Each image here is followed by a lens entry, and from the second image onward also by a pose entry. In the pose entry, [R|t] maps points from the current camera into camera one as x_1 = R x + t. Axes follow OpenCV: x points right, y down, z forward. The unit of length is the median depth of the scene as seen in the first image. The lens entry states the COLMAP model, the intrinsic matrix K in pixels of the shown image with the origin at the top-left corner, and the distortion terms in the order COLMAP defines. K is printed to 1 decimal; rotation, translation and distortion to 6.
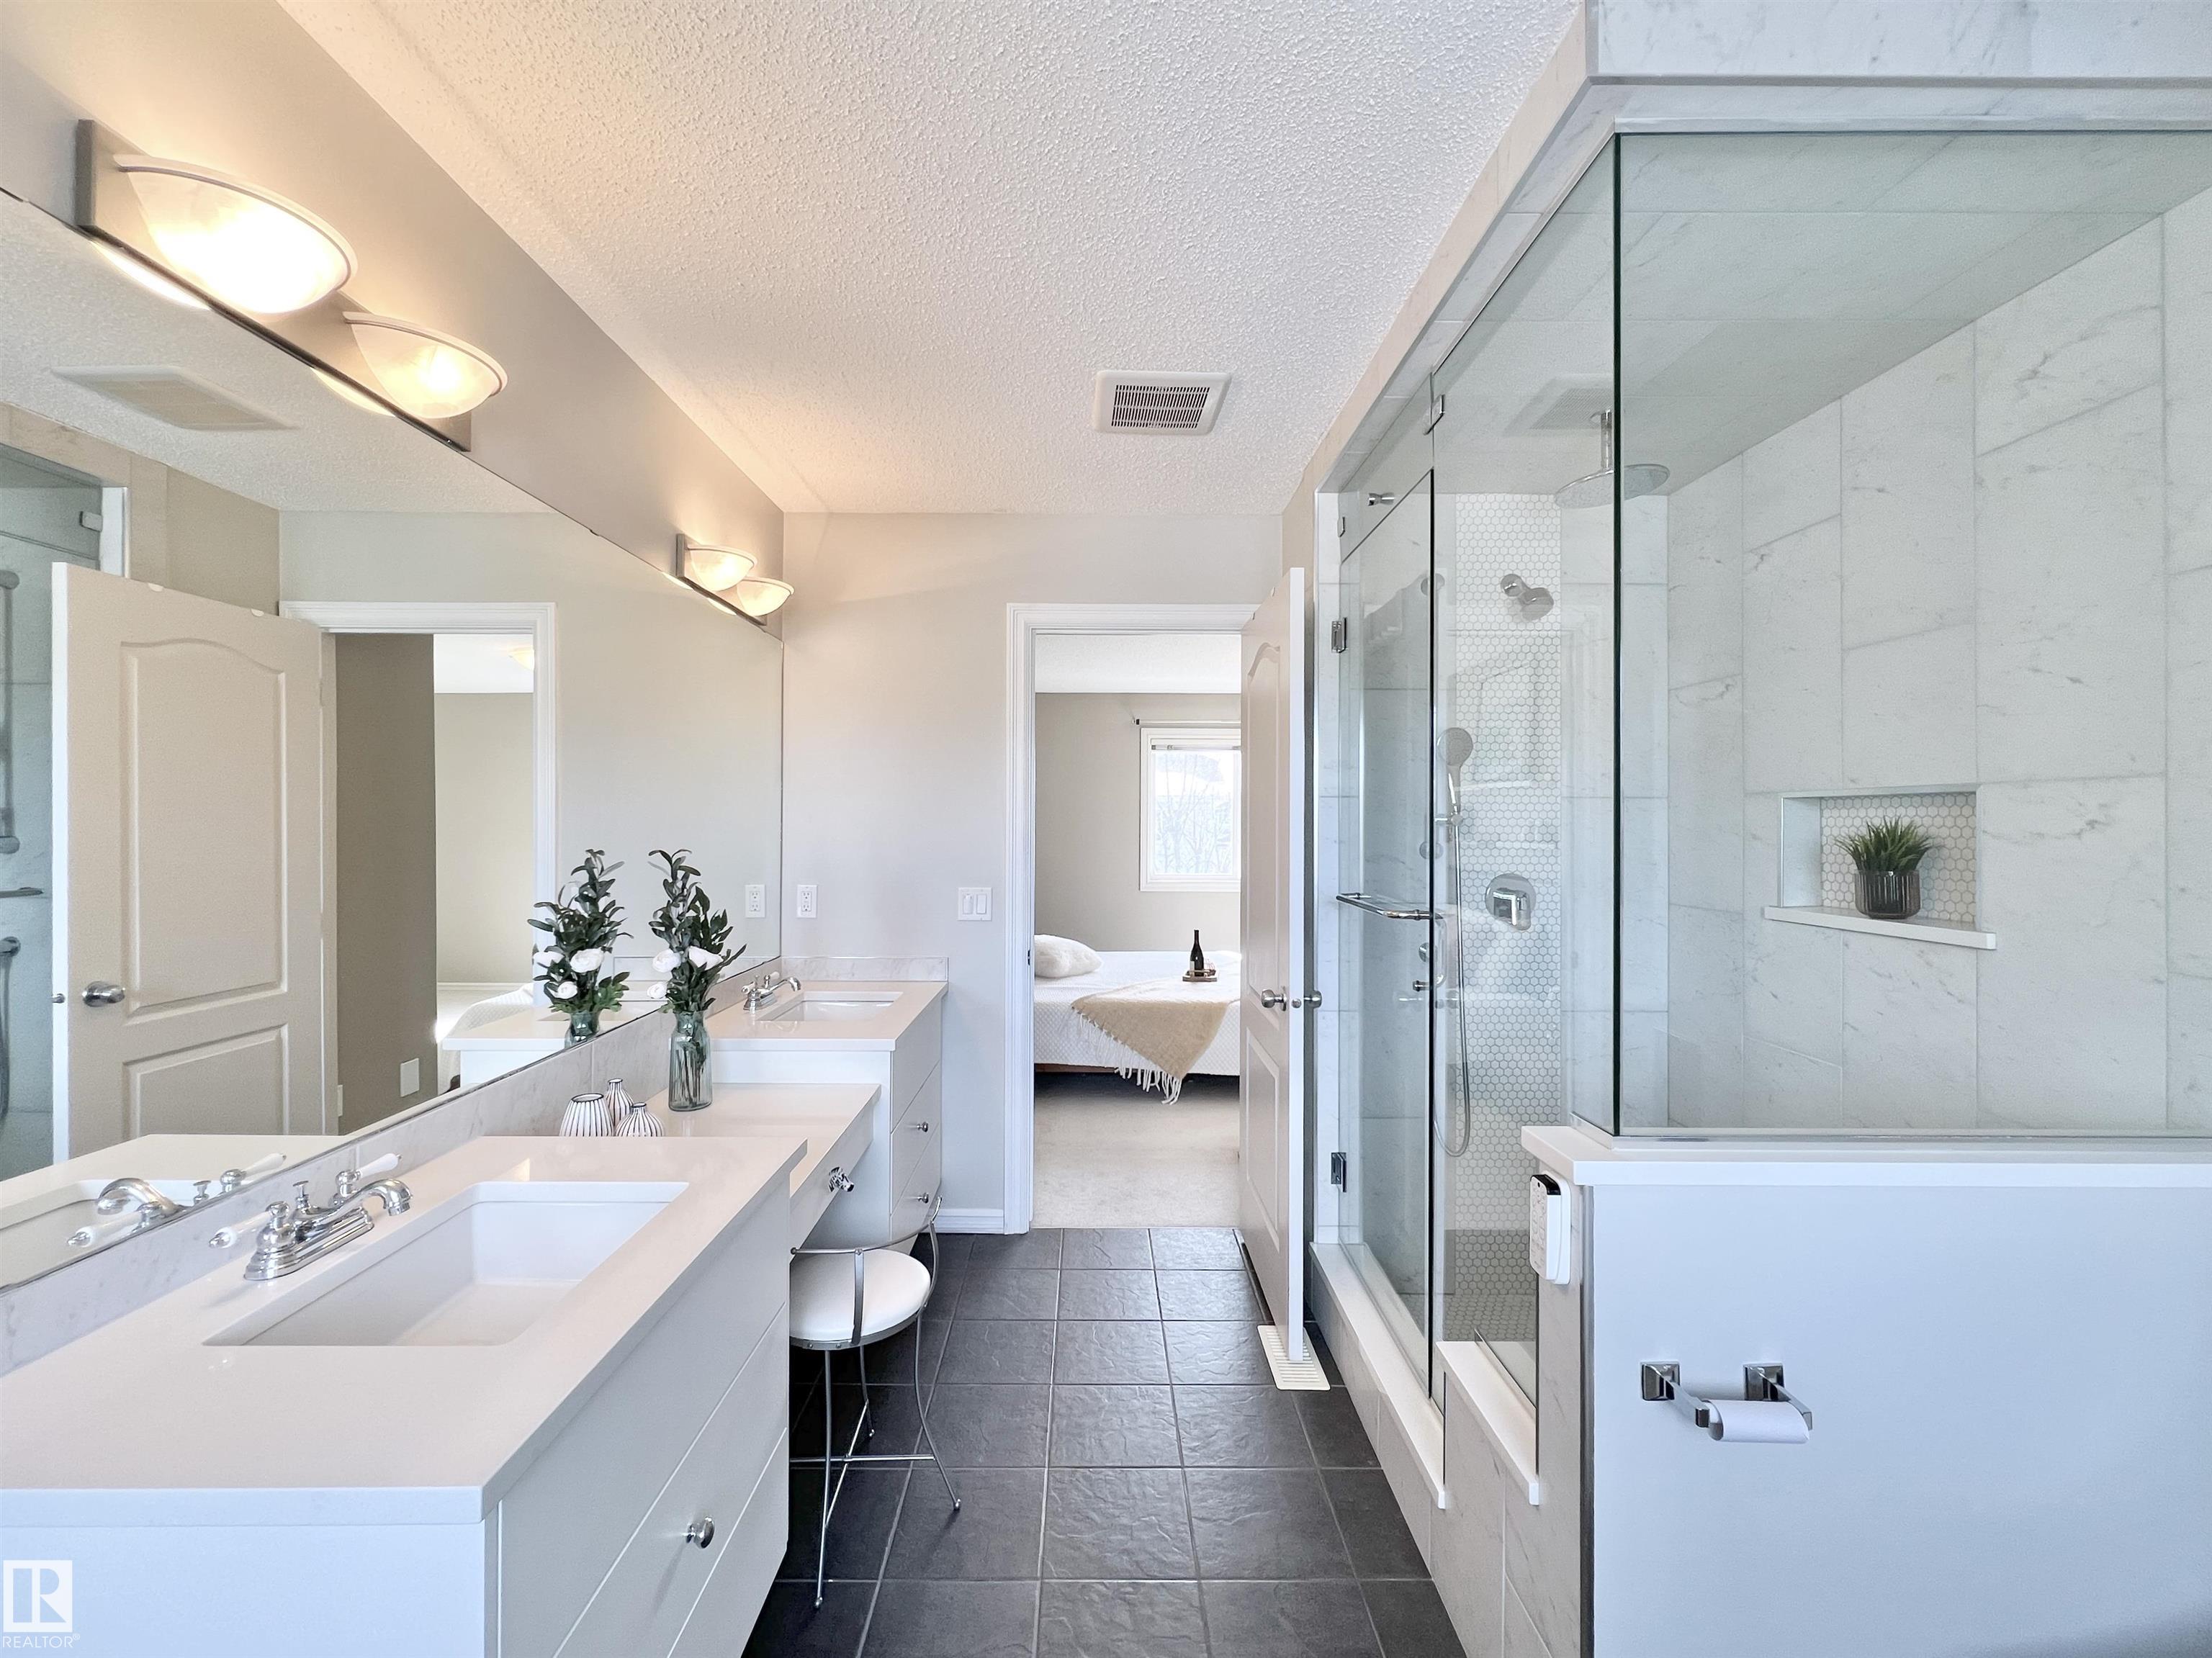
lens RADIAL K [[912.4, 0, 1100.4], [0, 912.4, 837.3], [0, 0, 1]] dist [-0.004845, 0.000183]
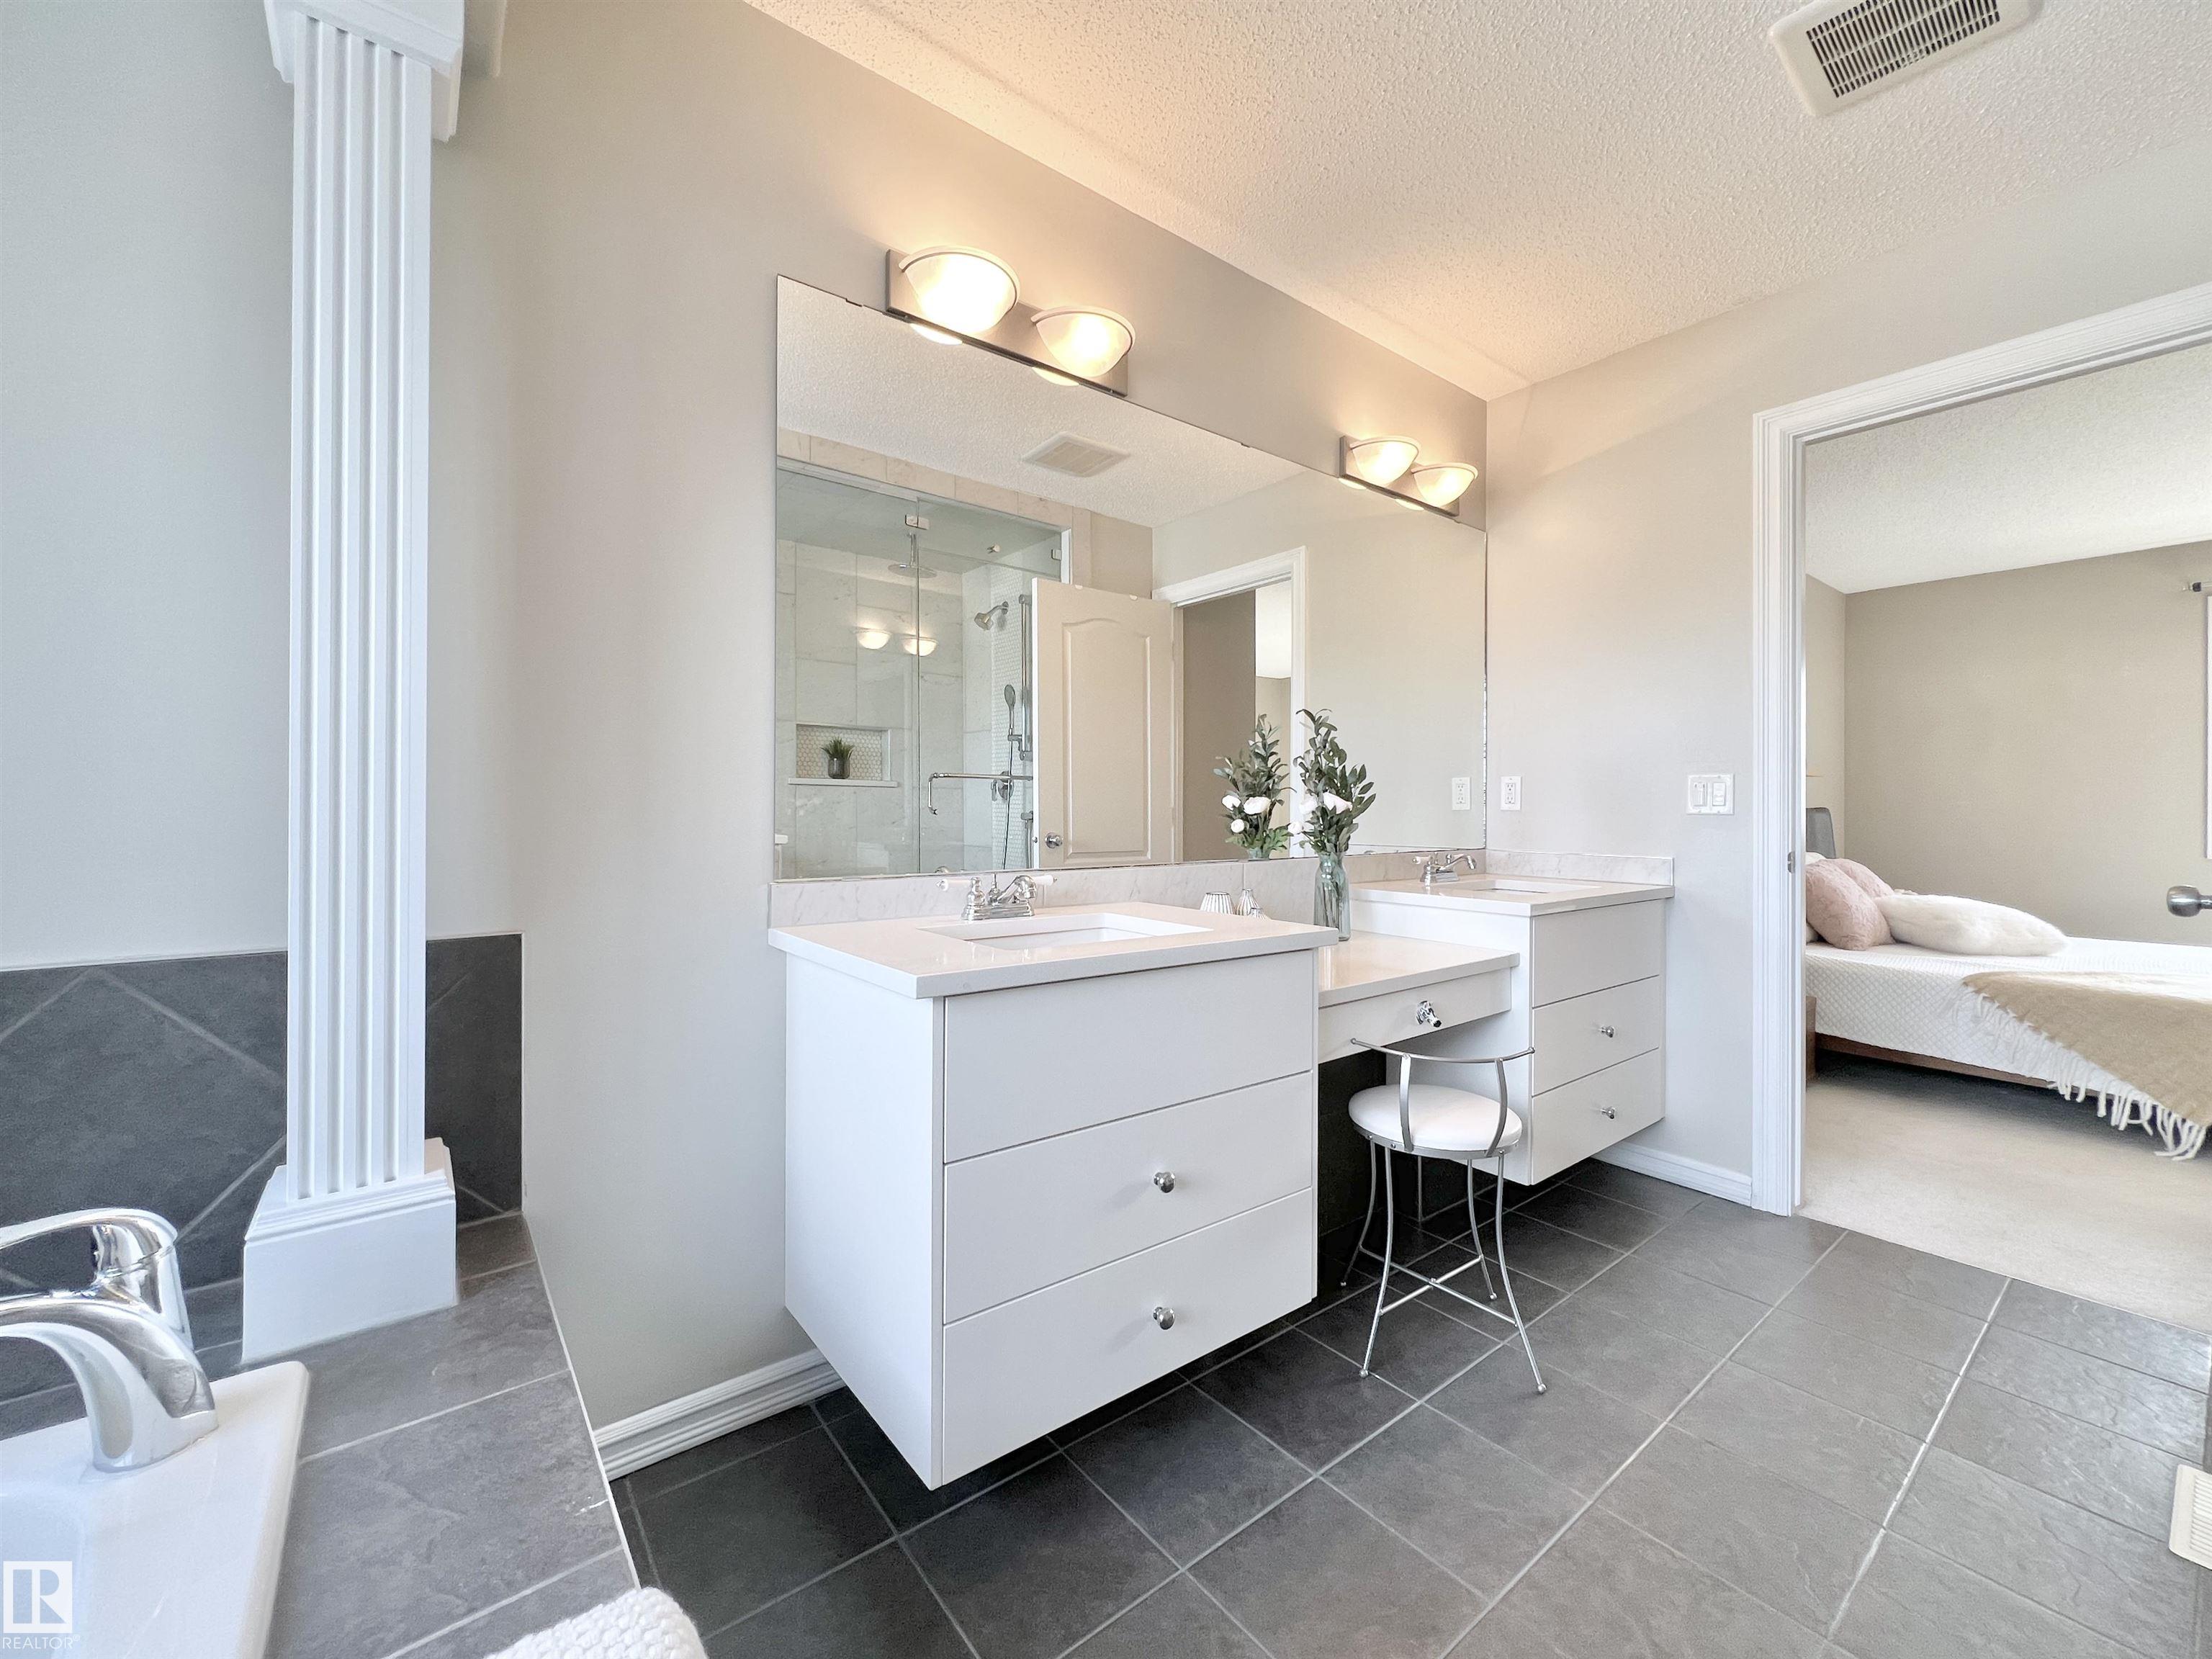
lens RADIAL K [[894.9, 0, 1110.7], [0, 894.9, 827.7], [0, 0, 1]] dist [-0.002836, -0.000102]
pose [[0.610103, 0.006982, -0.792291, 0.226015], [-0.008317, 0.999963, 0.002408, 0.139293], [0.792279, 0.005120, 0.610138, 0.099225]]
